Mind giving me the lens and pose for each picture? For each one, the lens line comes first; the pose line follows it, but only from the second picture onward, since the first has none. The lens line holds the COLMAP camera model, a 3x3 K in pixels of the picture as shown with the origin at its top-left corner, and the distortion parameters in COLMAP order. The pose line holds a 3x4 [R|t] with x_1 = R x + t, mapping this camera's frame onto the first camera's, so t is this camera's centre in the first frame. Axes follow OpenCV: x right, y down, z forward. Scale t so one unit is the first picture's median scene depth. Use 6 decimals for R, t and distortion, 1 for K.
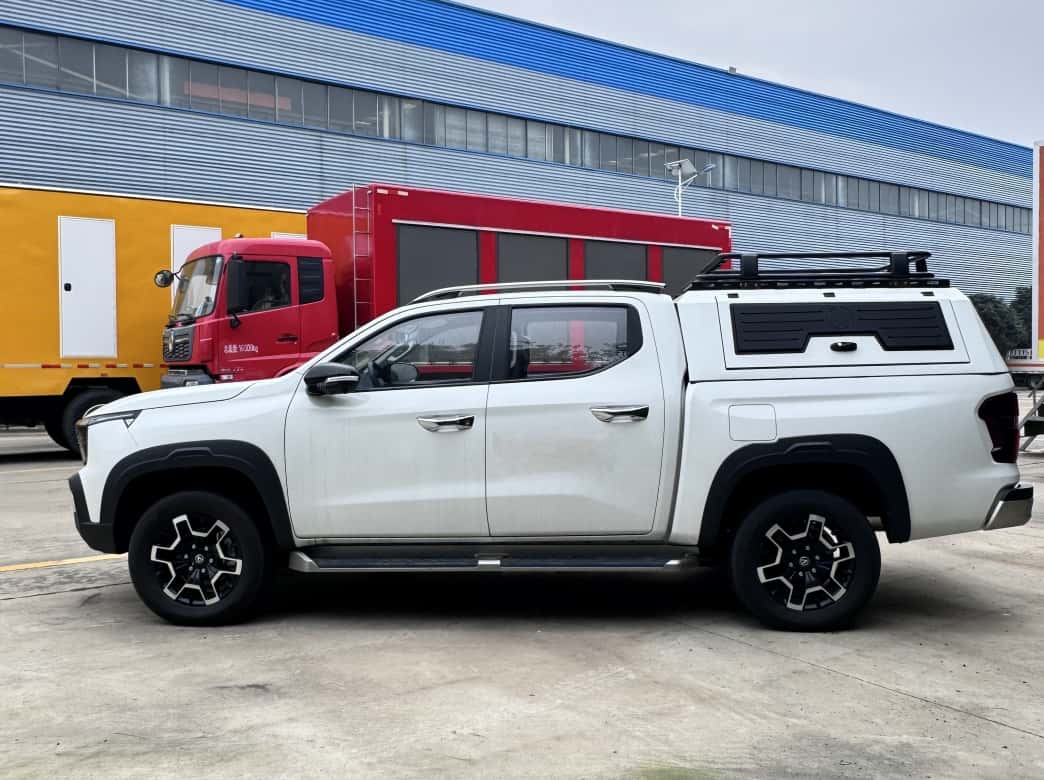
lens RADIAL K [[927.5, 0, 528.3], [0, 927.5, 389.0], [0, 0, 1]] dist [-0.001574, 0.000513]
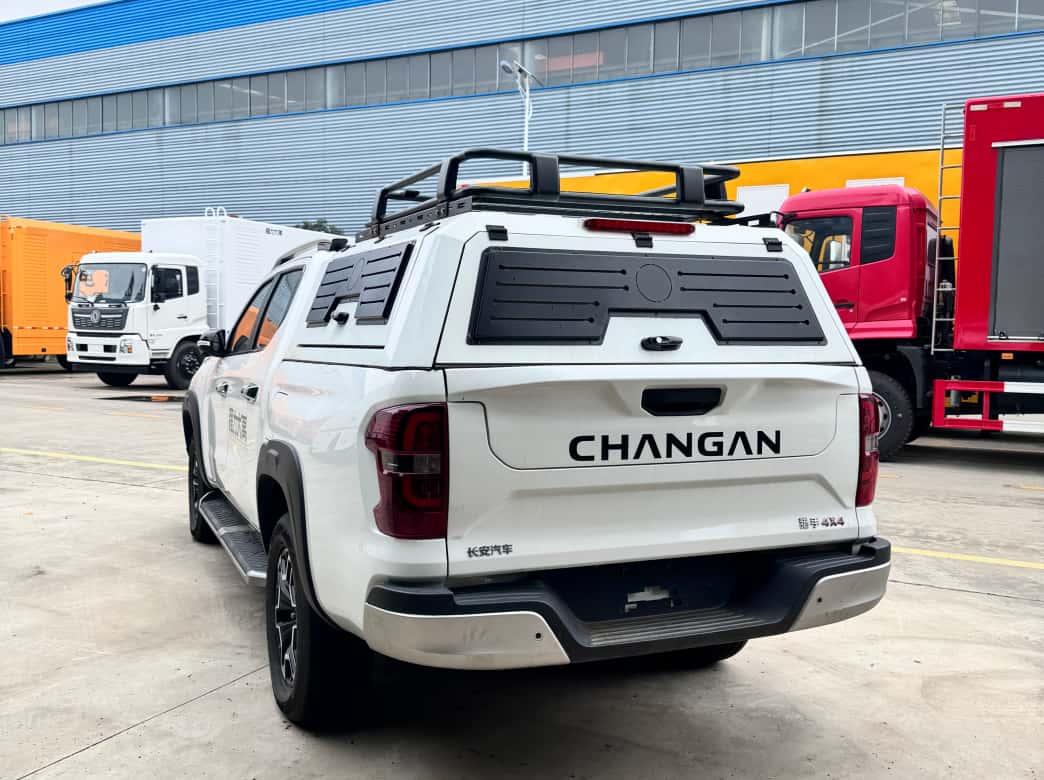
lens RADIAL K [[941.7, 0, 522.9], [0, 941.7, 434.4], [0, 0, 1]] dist [0.259092, -0.491375]
pose [[0.459768, 0.119861, -0.879913, 0.835490], [-0.043820, 0.992704, 0.112328, -0.046967], [0.886957, -0.013087, 0.461666, 0.643191]]
